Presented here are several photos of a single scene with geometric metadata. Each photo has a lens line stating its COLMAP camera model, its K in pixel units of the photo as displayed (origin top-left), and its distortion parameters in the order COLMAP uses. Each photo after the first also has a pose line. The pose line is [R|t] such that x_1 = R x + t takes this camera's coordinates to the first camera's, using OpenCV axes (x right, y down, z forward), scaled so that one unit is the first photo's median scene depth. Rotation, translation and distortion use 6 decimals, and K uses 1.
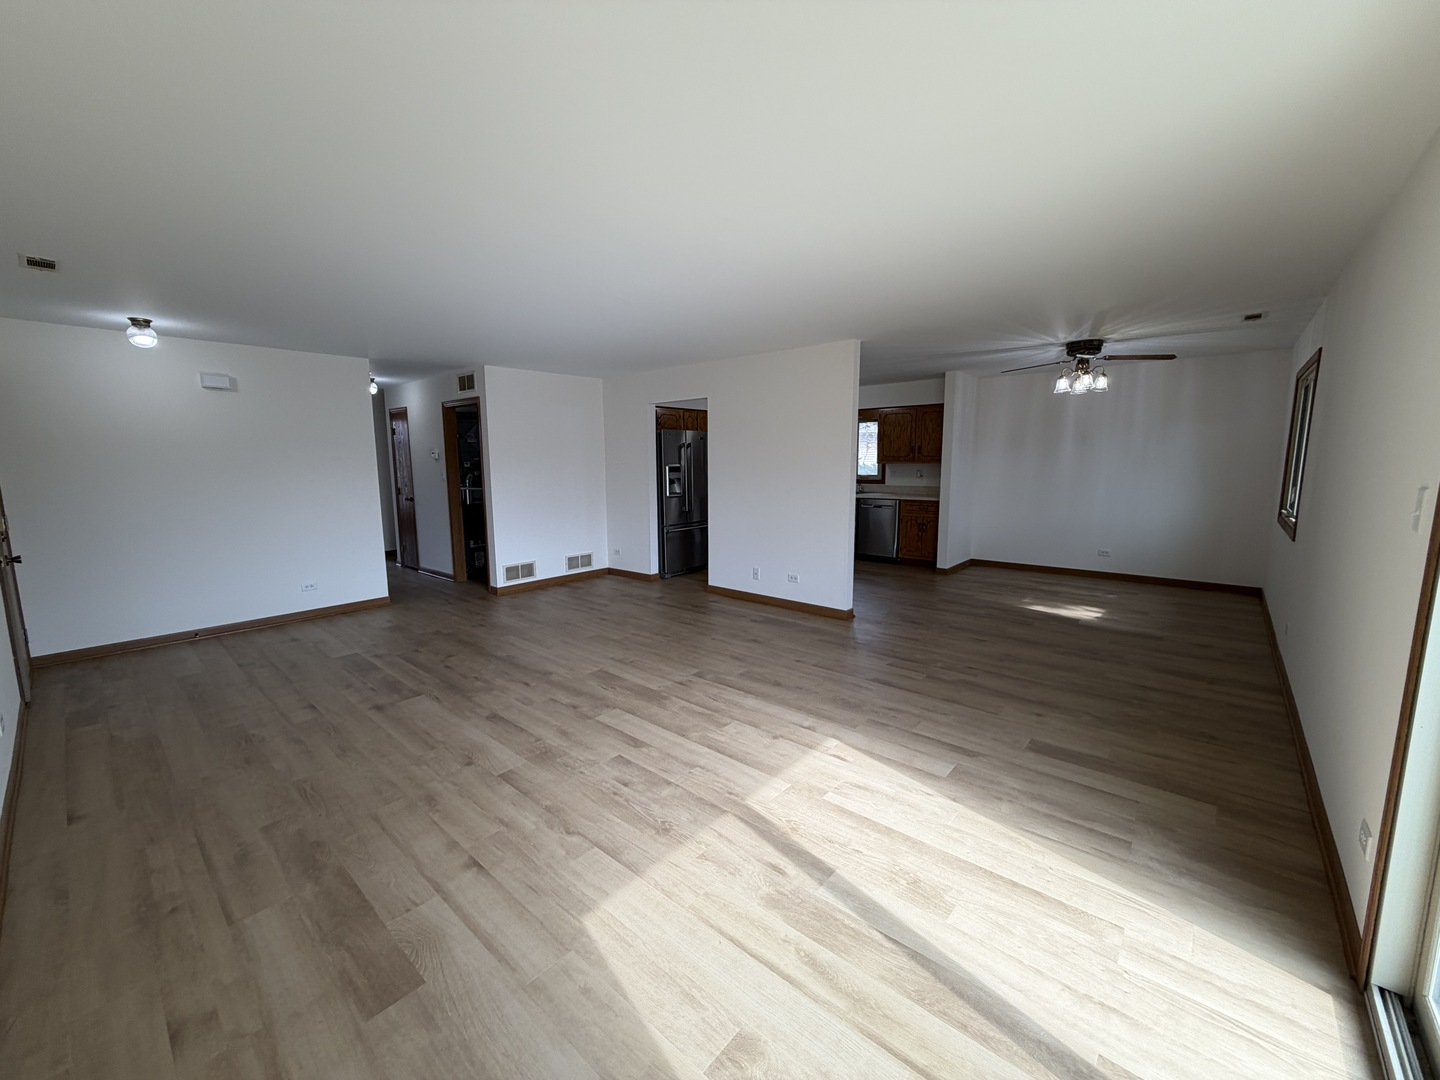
lens RADIAL K [[576.2, 0, 716.0], [0, 576.2, 540.9], [0, 0, 1]] dist [-0.003490, -0.000095]
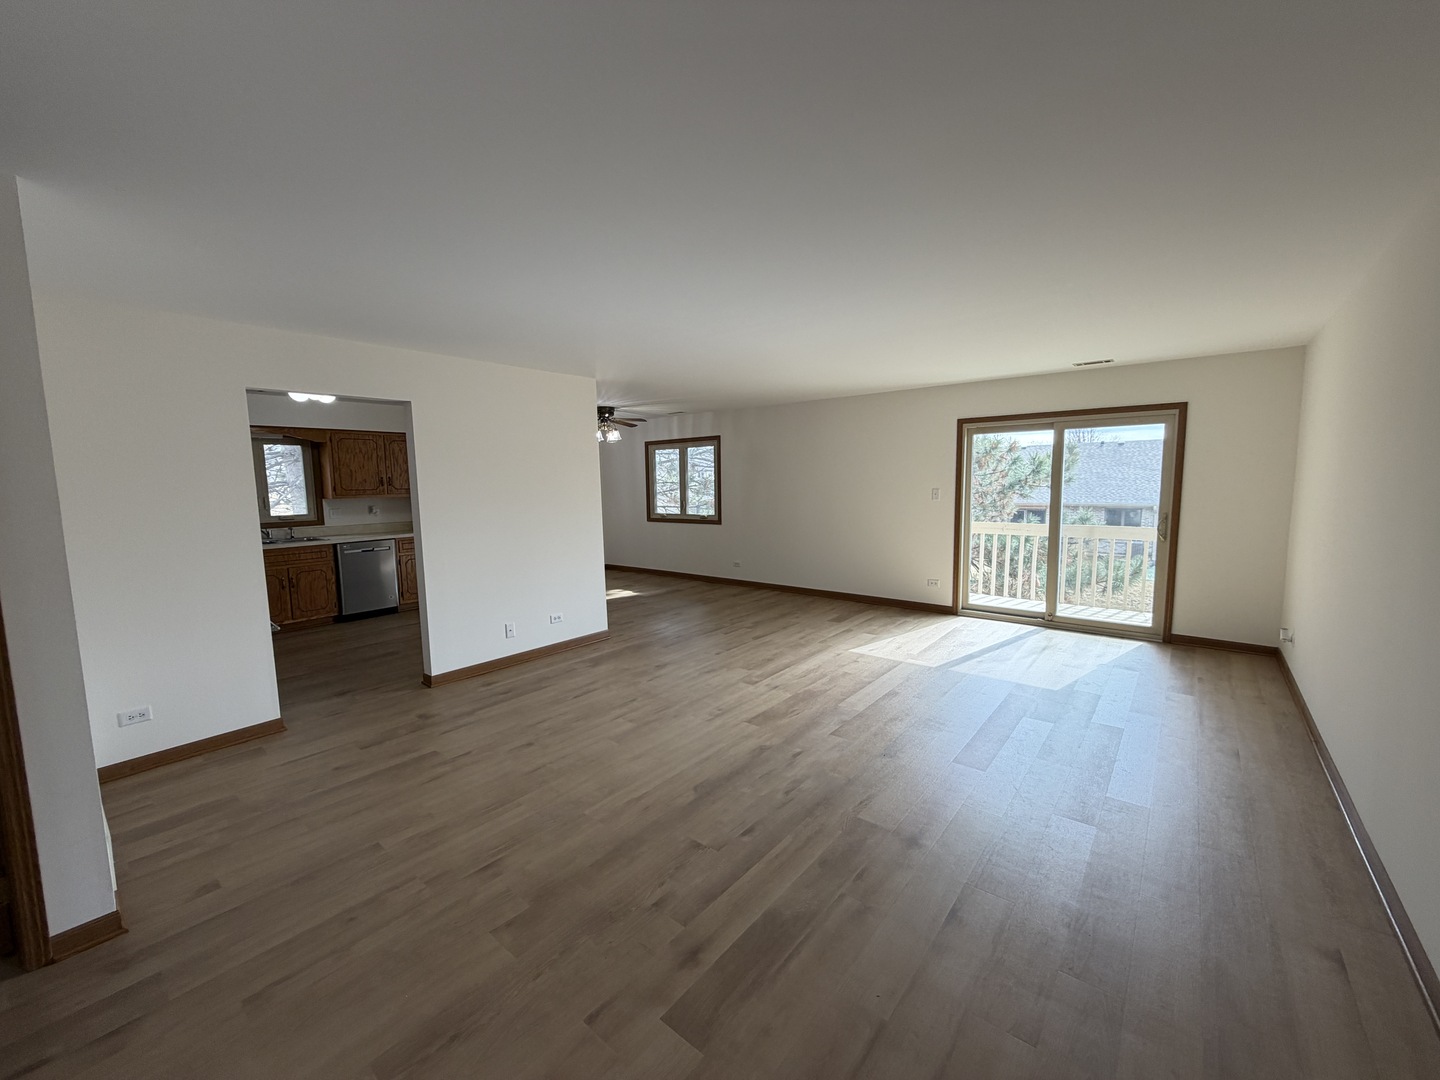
lens RADIAL K [[576.2, 0, 716.0], [0, 576.2, 540.9], [0, 0, 1]] dist [-0.003490, -0.000095]
pose [[-0.033968, -0.094738, 0.994923, -1.067809], [0.160539, 0.982053, 0.098994, -0.146308], [-0.986445, 0.163087, -0.018149, 1.030961]]
